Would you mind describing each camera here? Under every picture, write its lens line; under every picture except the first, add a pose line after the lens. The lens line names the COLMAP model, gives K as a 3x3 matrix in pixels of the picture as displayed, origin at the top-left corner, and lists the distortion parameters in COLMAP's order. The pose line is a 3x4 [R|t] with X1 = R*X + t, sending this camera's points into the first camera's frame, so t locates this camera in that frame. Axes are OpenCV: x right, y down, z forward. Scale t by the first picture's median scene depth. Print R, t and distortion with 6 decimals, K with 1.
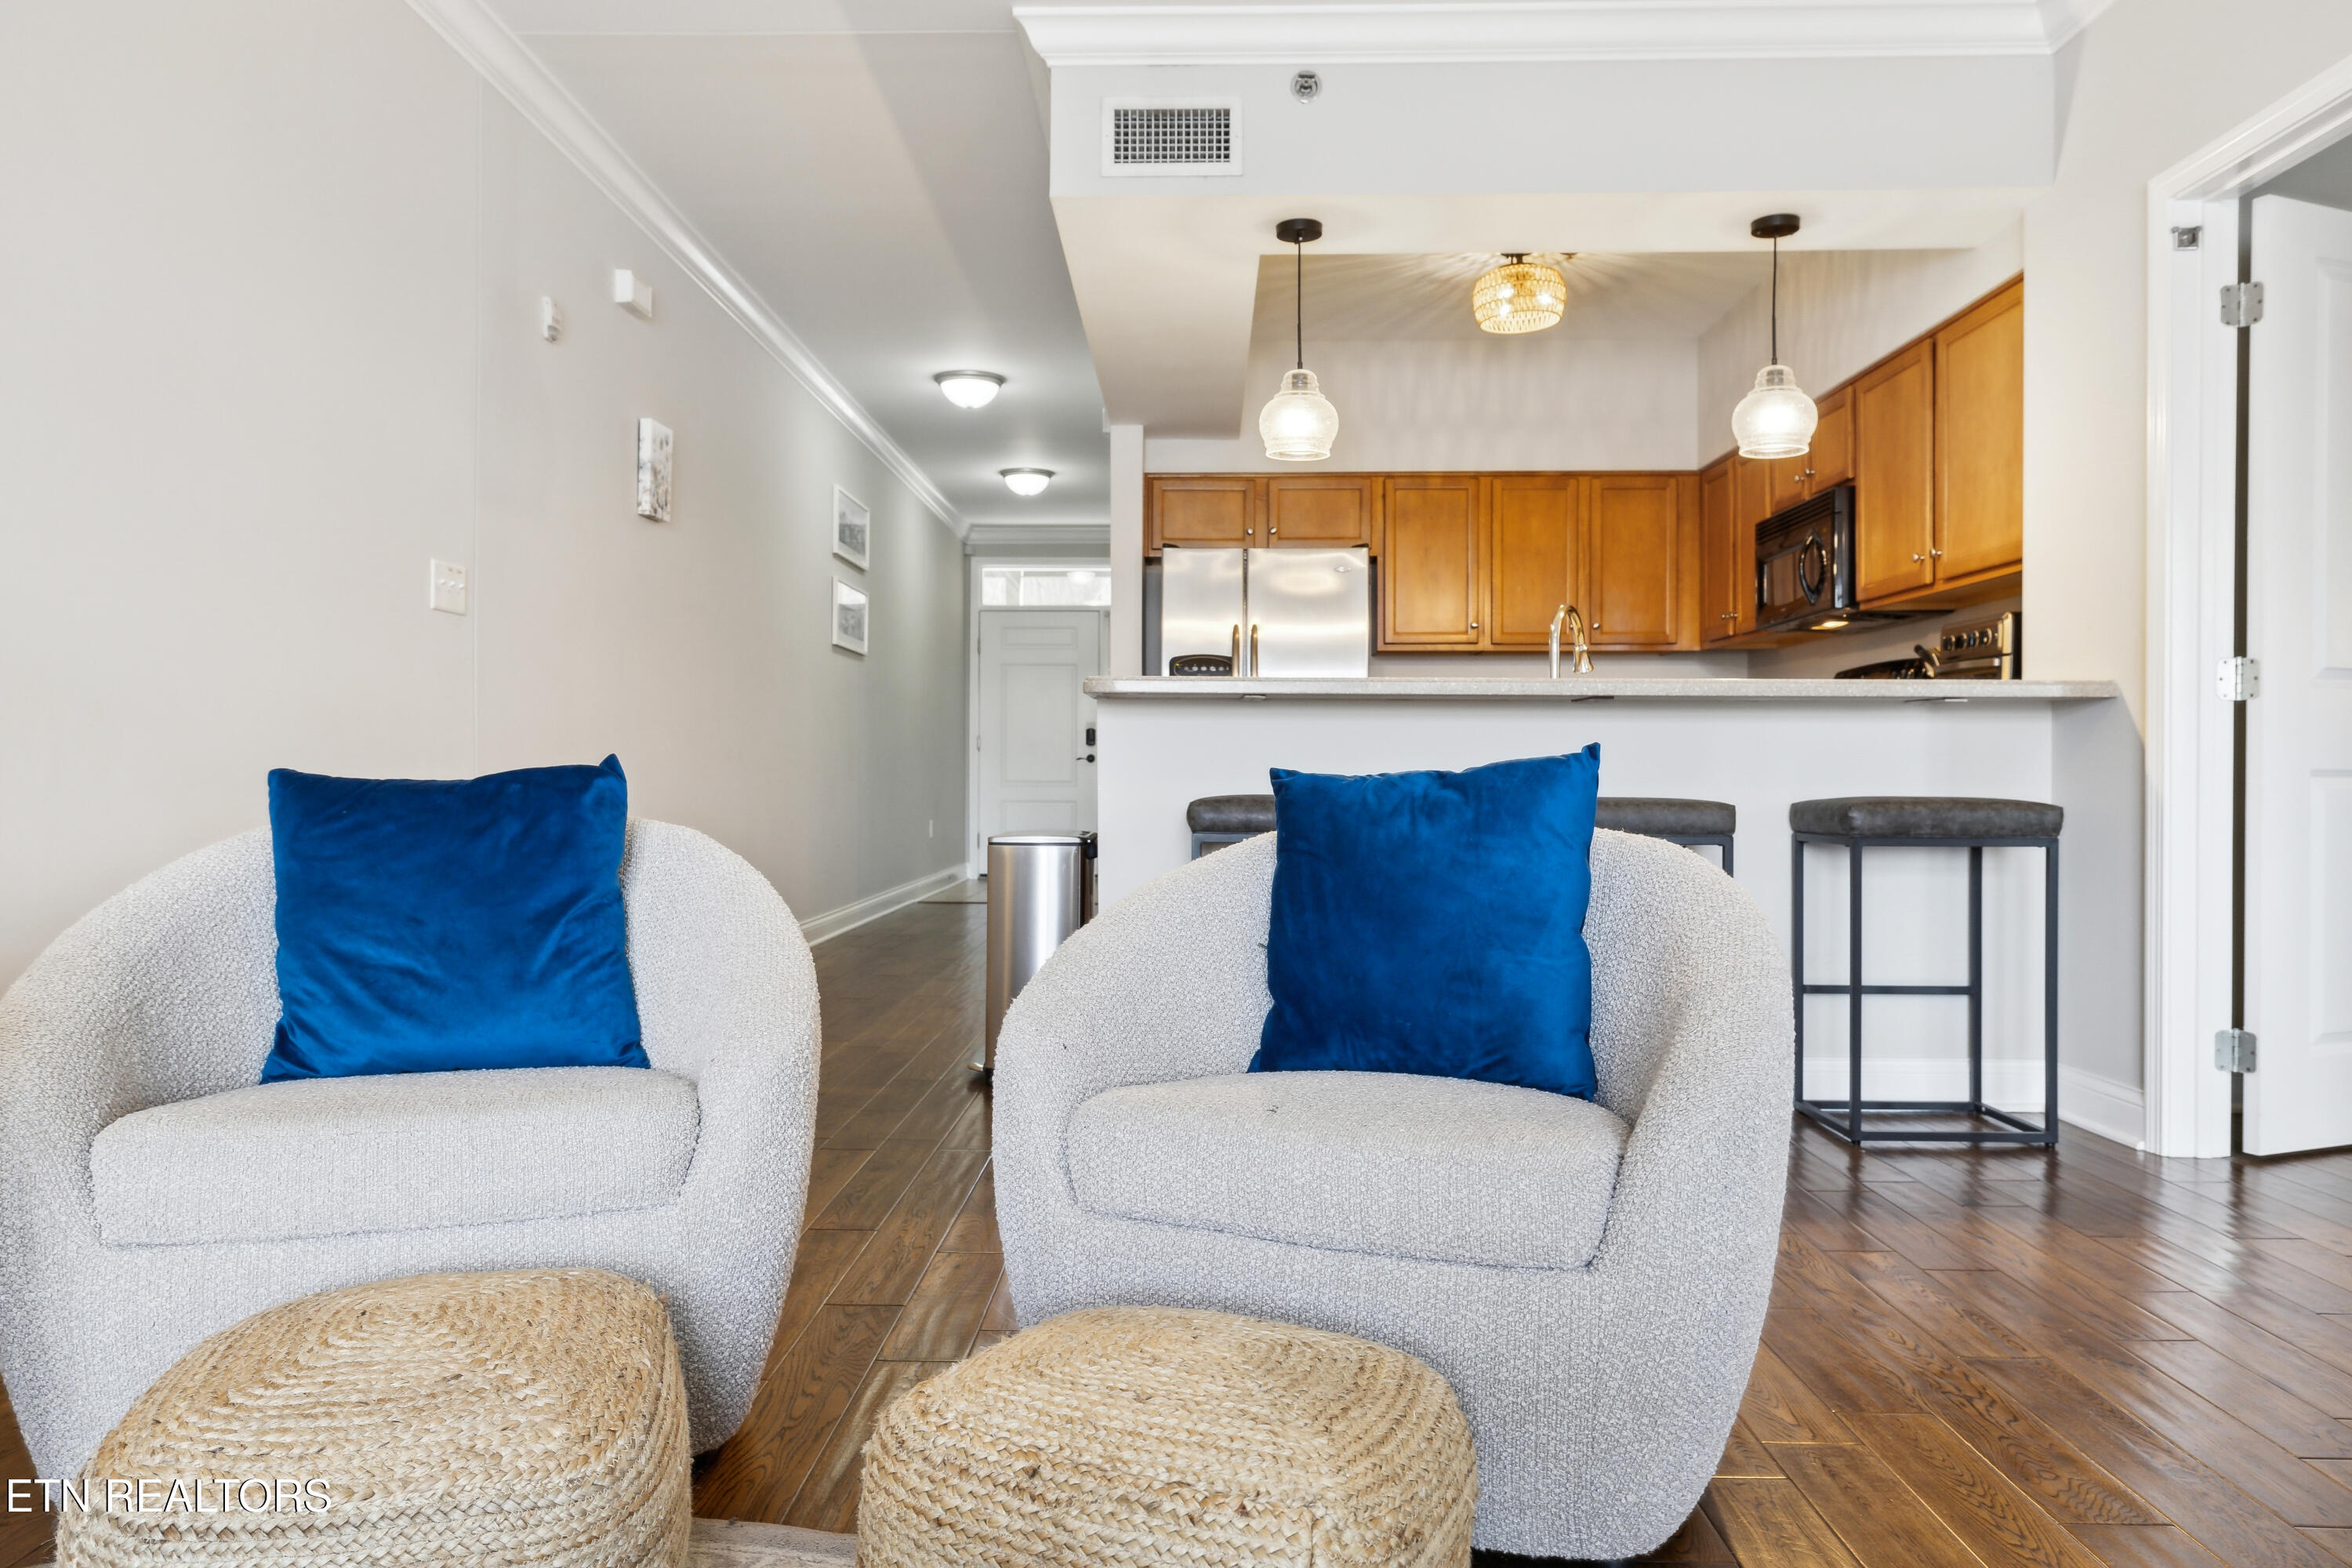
lens RADIAL K [[1582.2, 0, 1181.6], [0, 1582.2, 803.5], [0, 0, 1]] dist [0.000725, -0.000275]
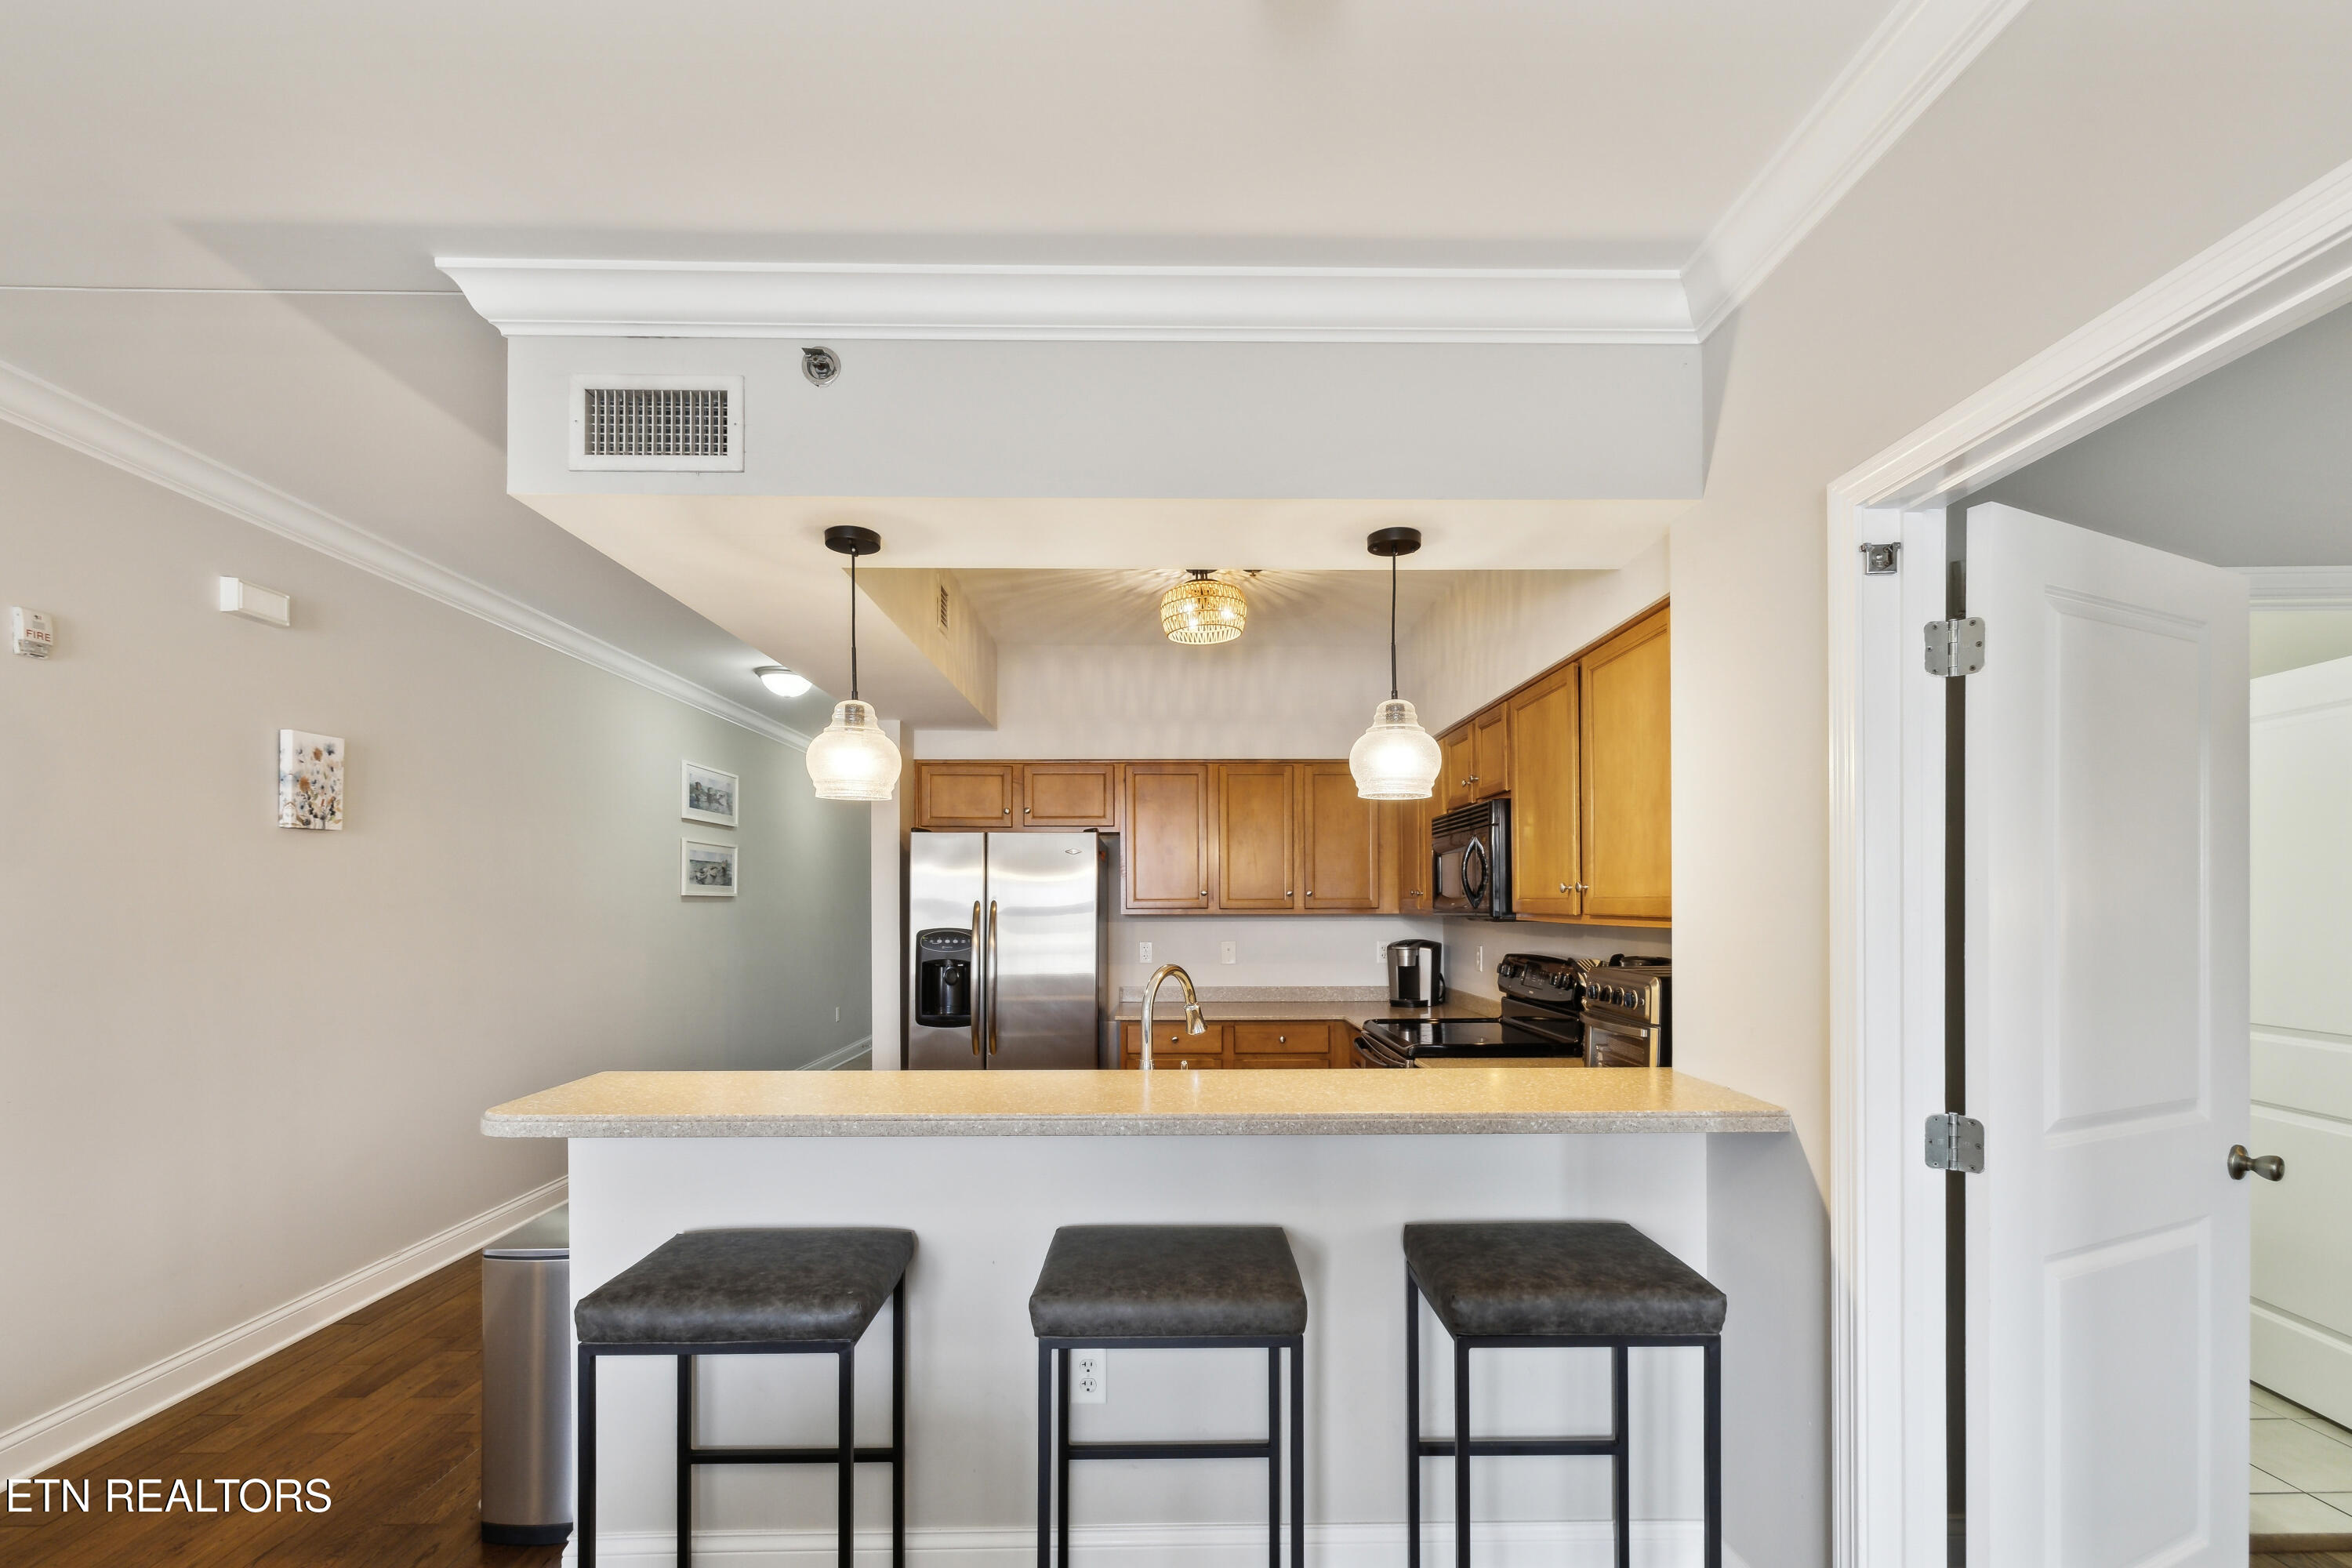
lens RADIAL K [[987.3, 0, 1199.5], [0, 987.3, 902.2], [0, 0, 1]] dist [-0.003136, 0.000190]
pose [[0.999011, -0.003224, 0.044356, 0.253107], [0.003656, 0.999947, -0.009658, -0.166719], [-0.044322, 0.009811, 0.998969, 0.478557]]
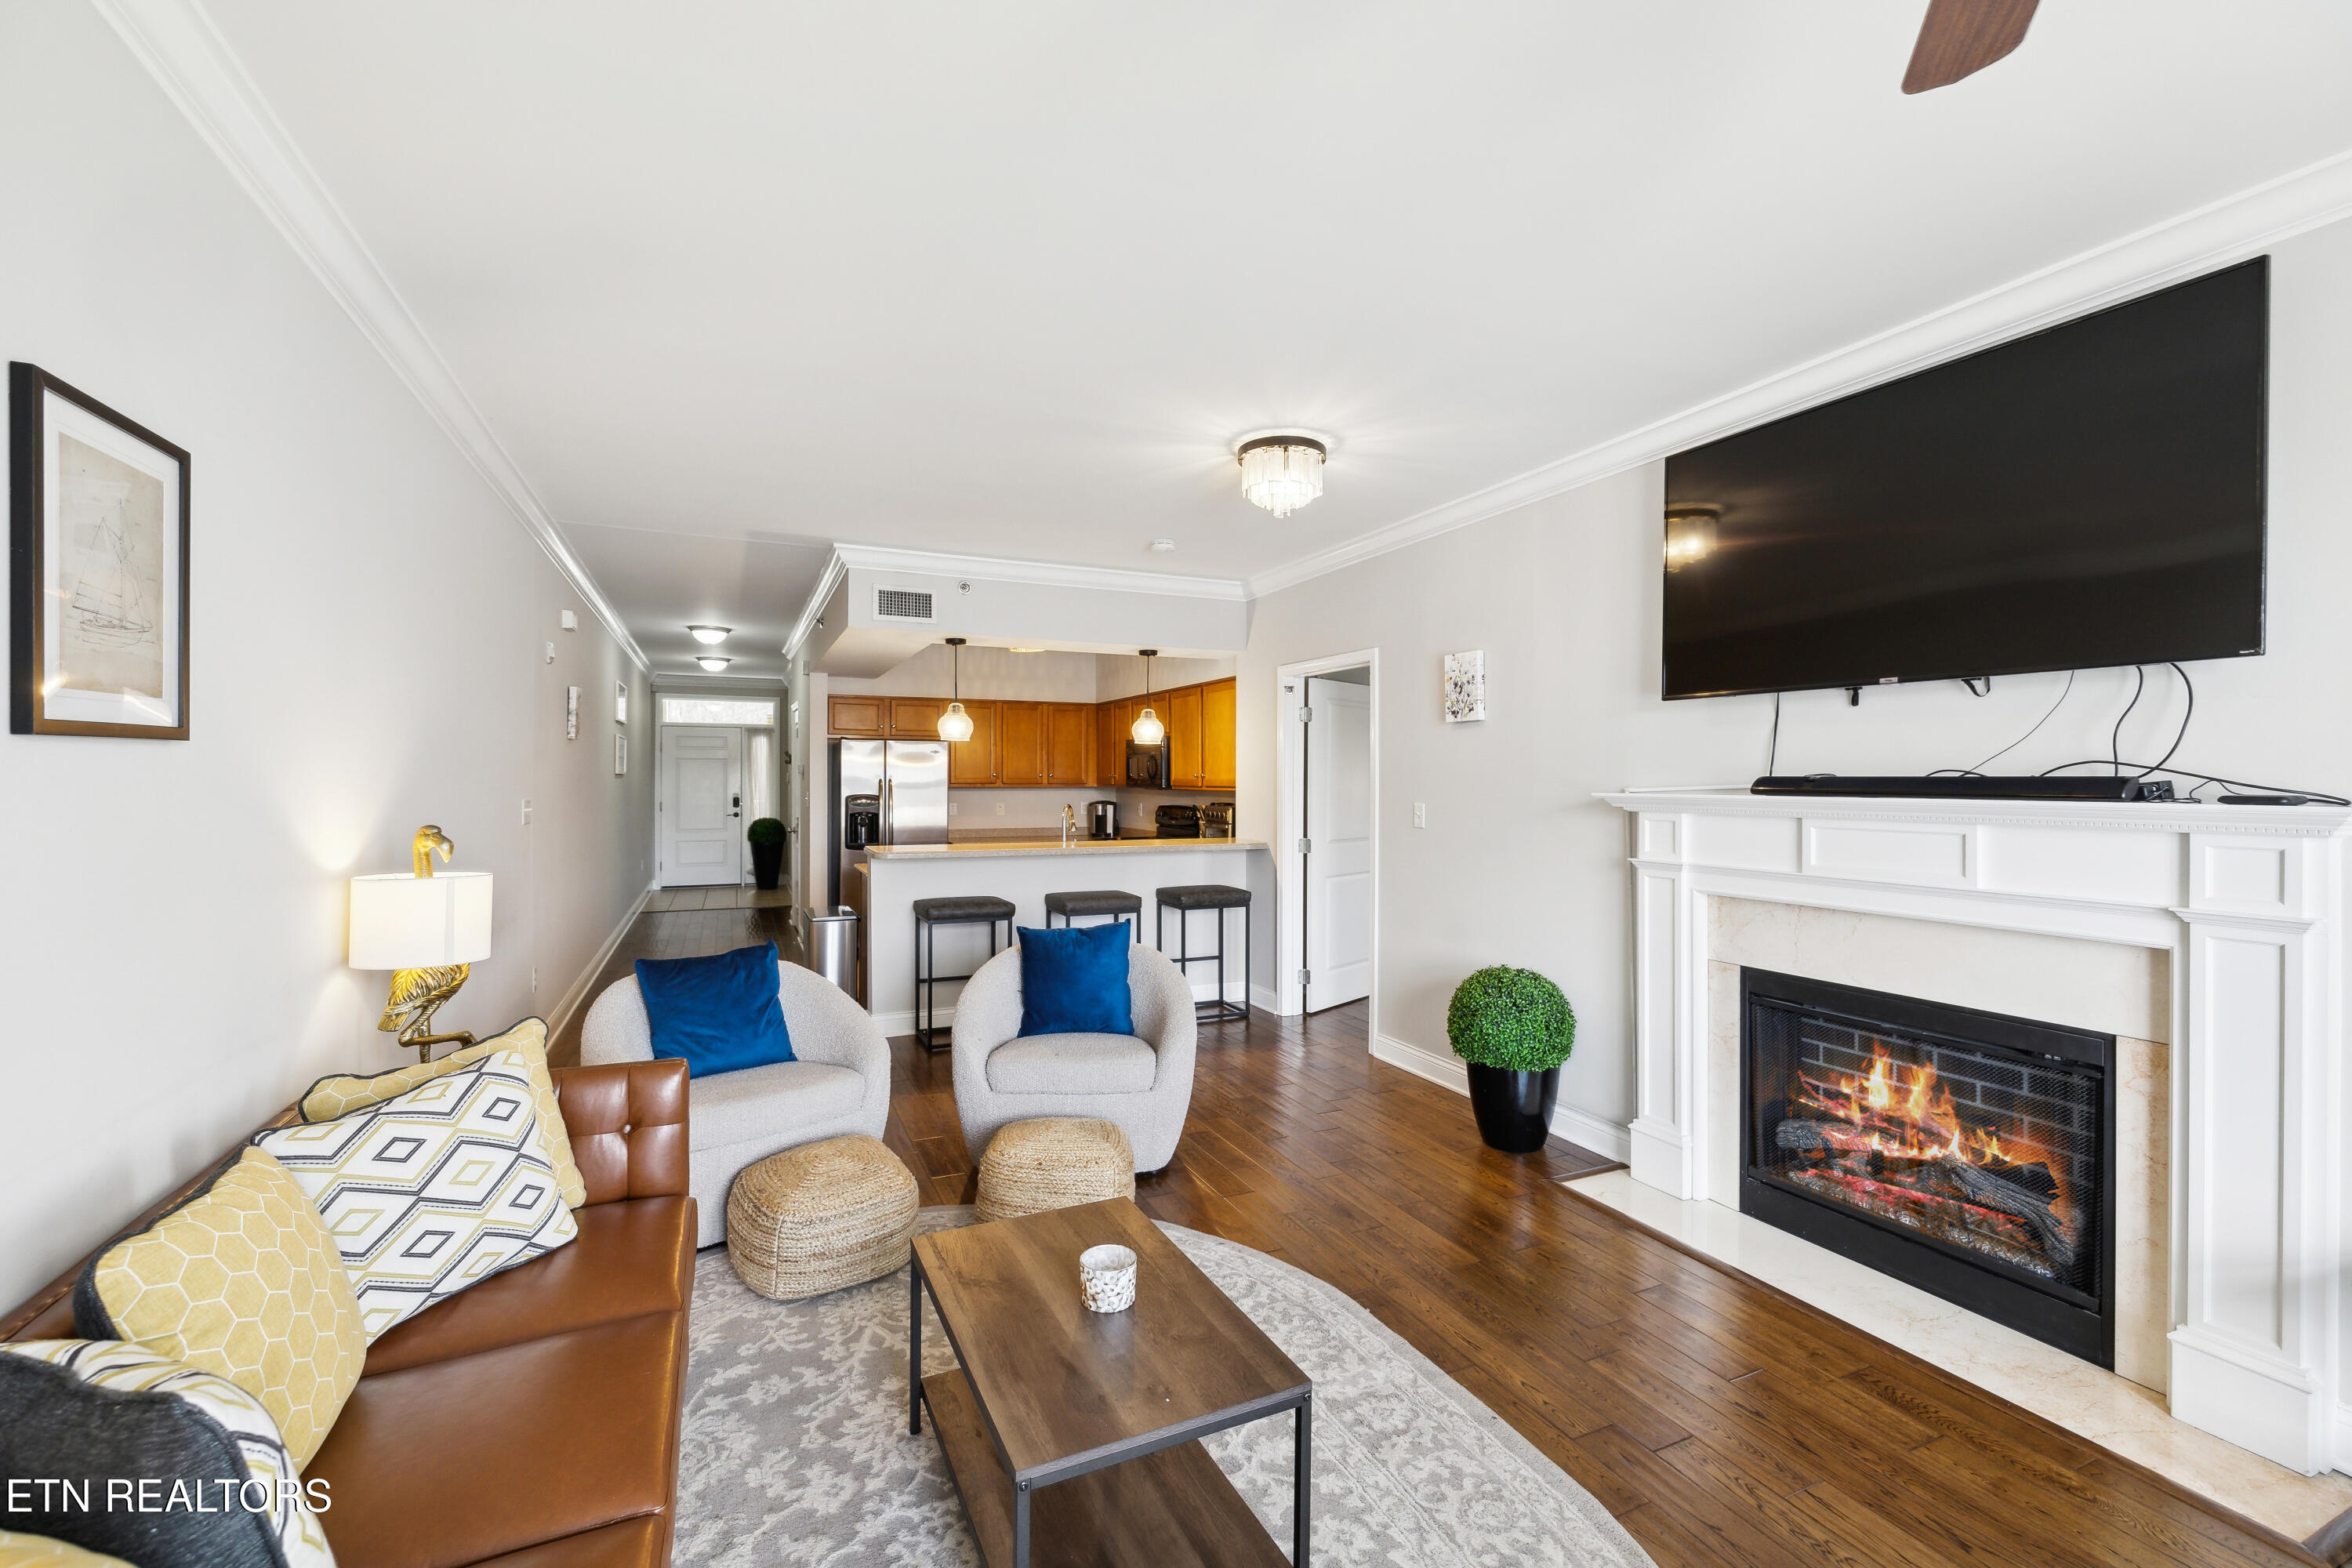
lens RADIAL K [[987.3, 0, 1182.0], [0, 987.3, 794.6], [0, 0, 1]] dist [-0.003136, 0.000190]
pose [[0.896245, -0.005504, 0.443525, -0.276392], [0.001766, 0.999959, 0.008840, -0.164407], [-0.443555, -0.007140, 0.896219, -0.429217]]
